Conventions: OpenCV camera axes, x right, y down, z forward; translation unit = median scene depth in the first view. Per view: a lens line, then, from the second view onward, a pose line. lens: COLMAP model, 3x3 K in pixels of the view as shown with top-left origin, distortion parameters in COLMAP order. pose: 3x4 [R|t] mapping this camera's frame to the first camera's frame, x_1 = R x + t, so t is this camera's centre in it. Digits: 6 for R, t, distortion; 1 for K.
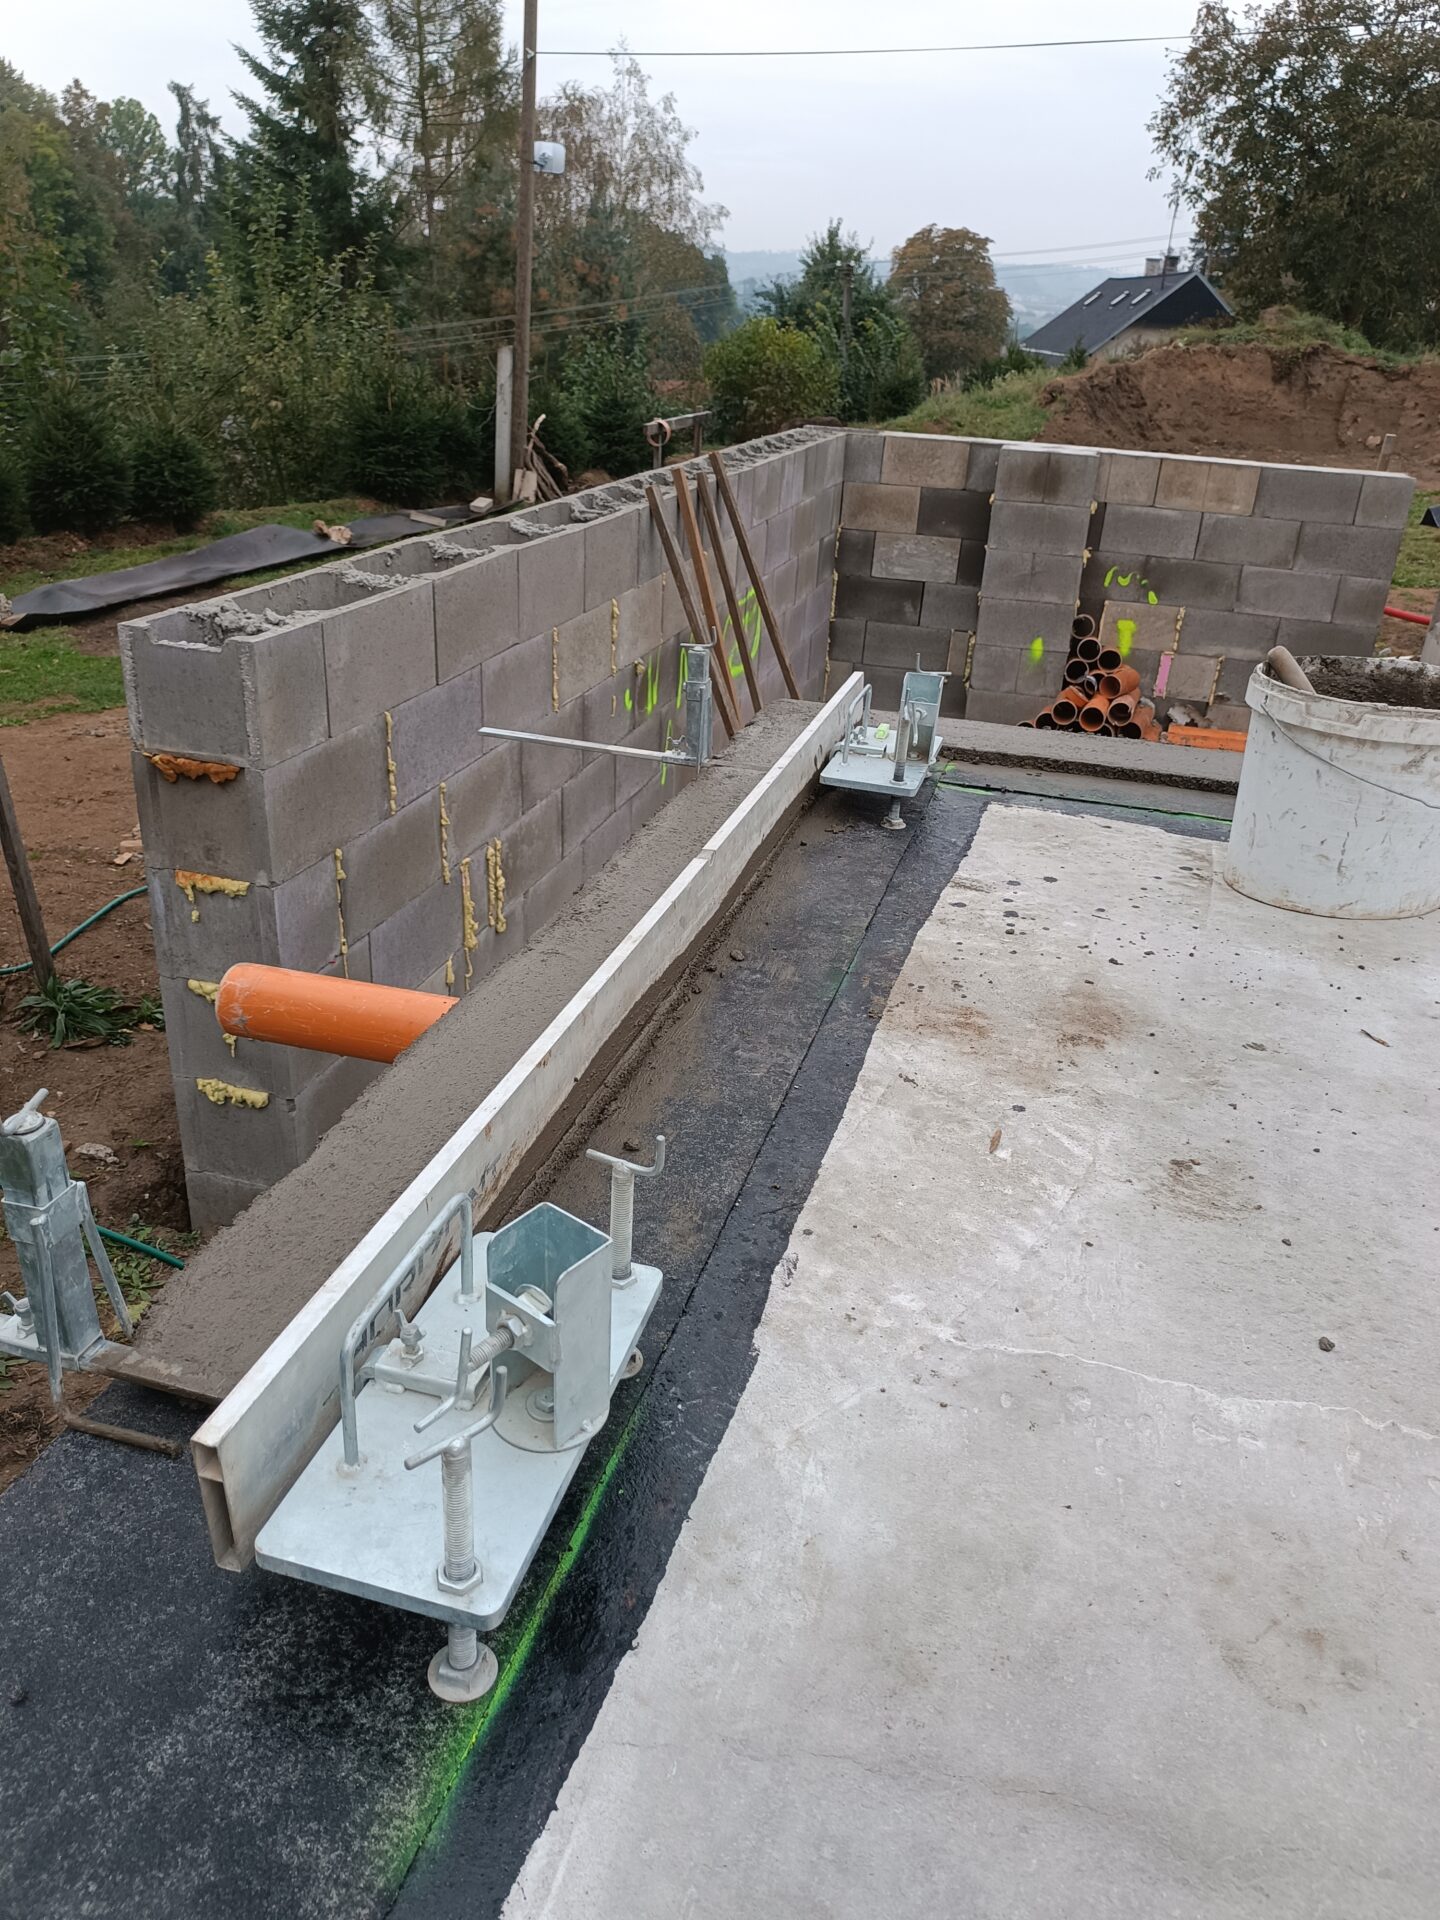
lens RADIAL K [[1374.0, 0, 727.0], [0, 1374.0, 951.9], [0, 0, 1]] dist [0.008040, -0.005079]
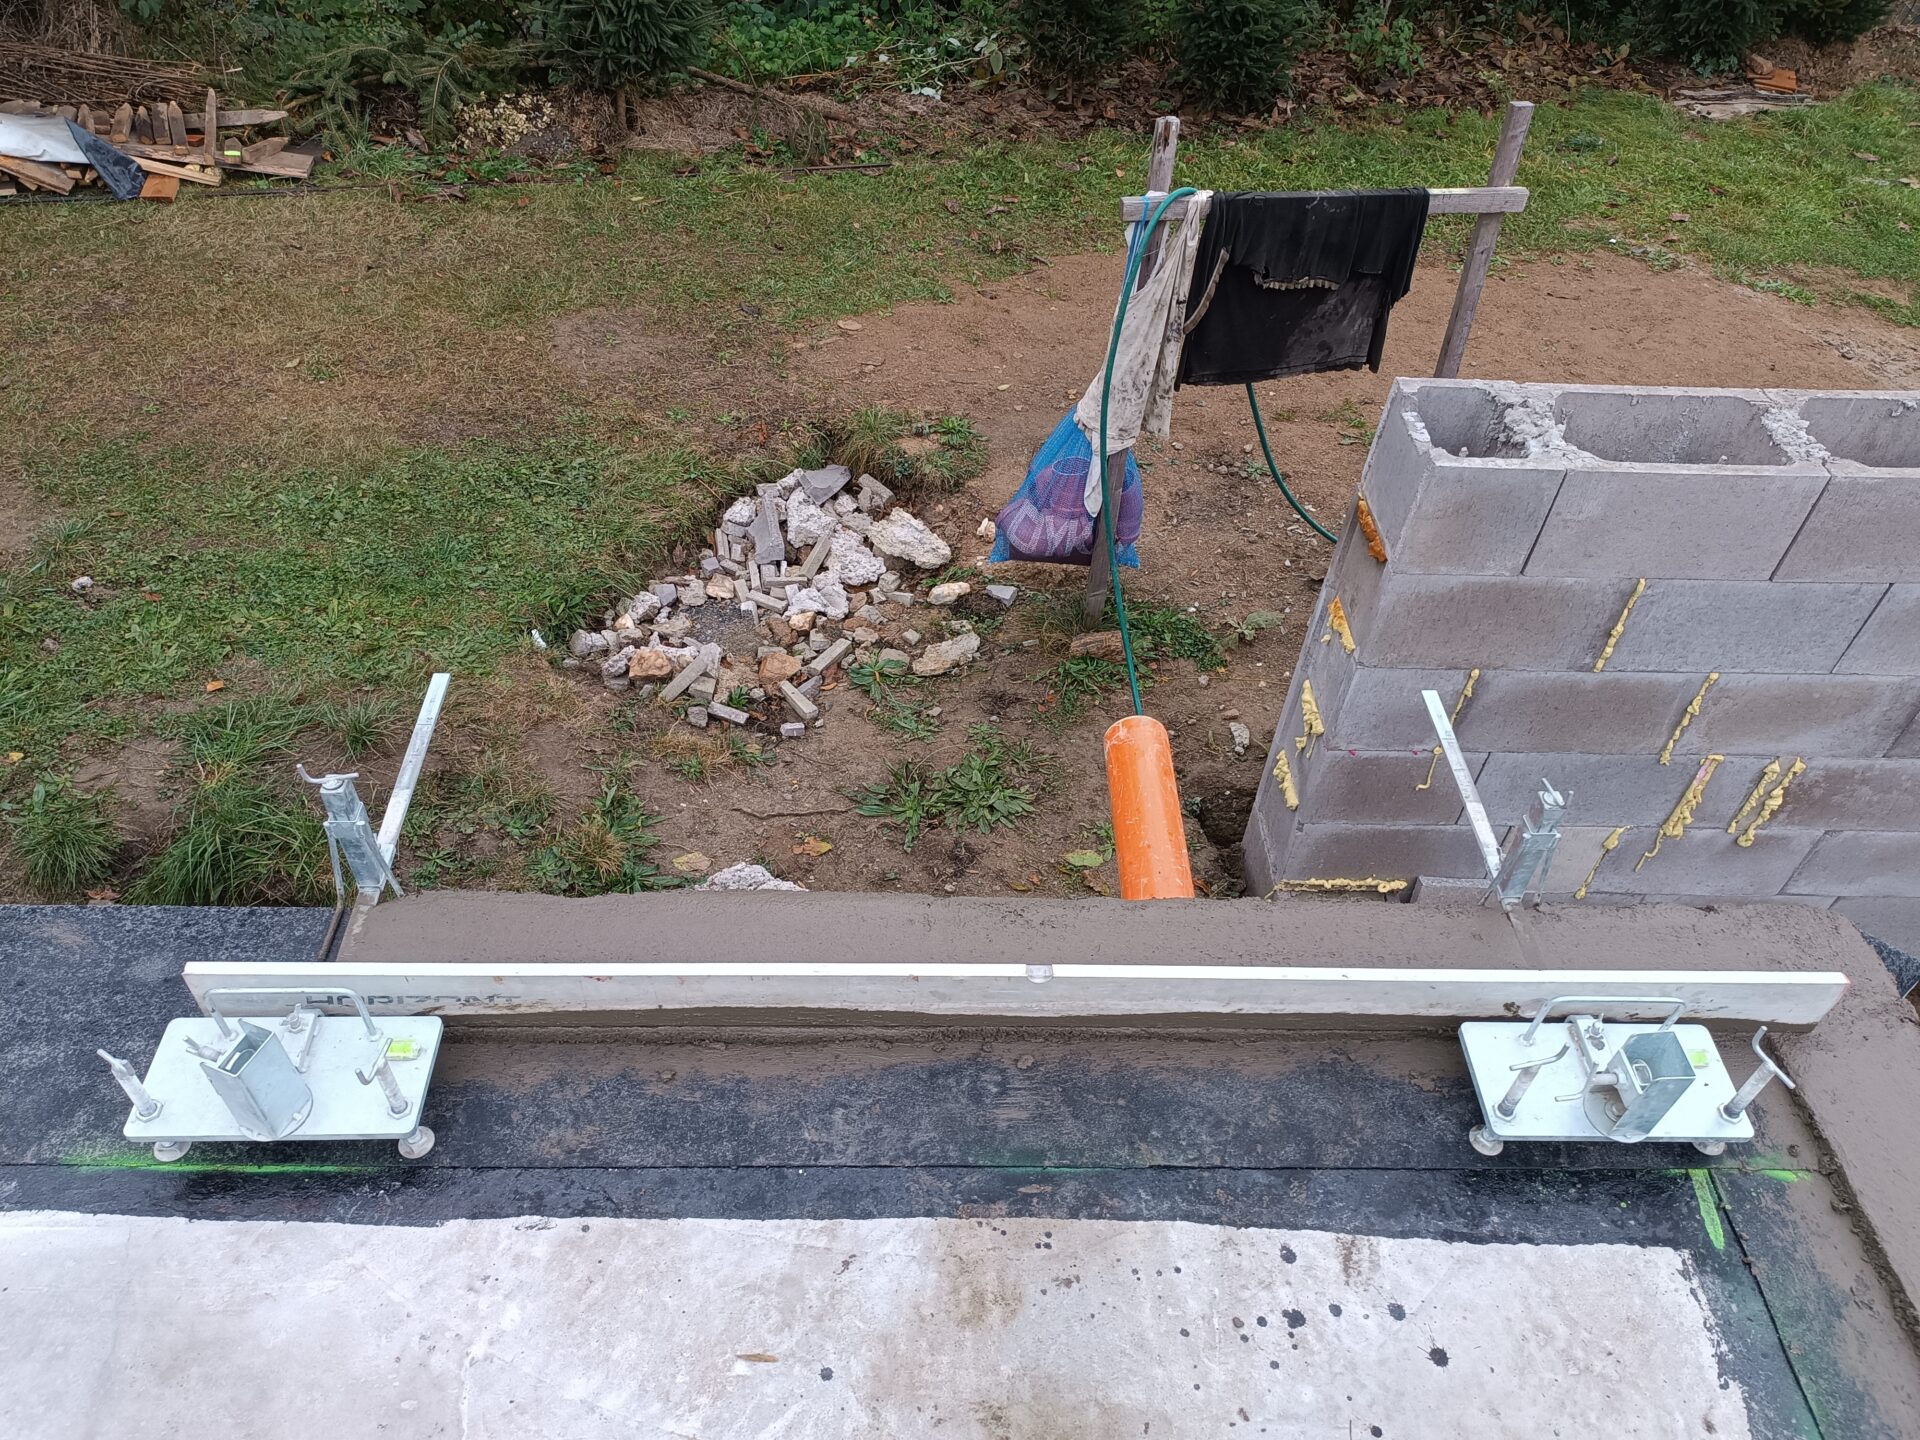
lens RADIAL K [[1374.0, 0, 955.9], [0, 1374.0, 711.4], [0, 0, 1]] dist [0.008040, -0.005079]
pose [[0.295070, 0.643936, -0.705890, 0.578987], [-0.431200, 0.749017, 0.503031, -0.729007], [0.852643, 0.155951, 0.498677, 0.439502]]
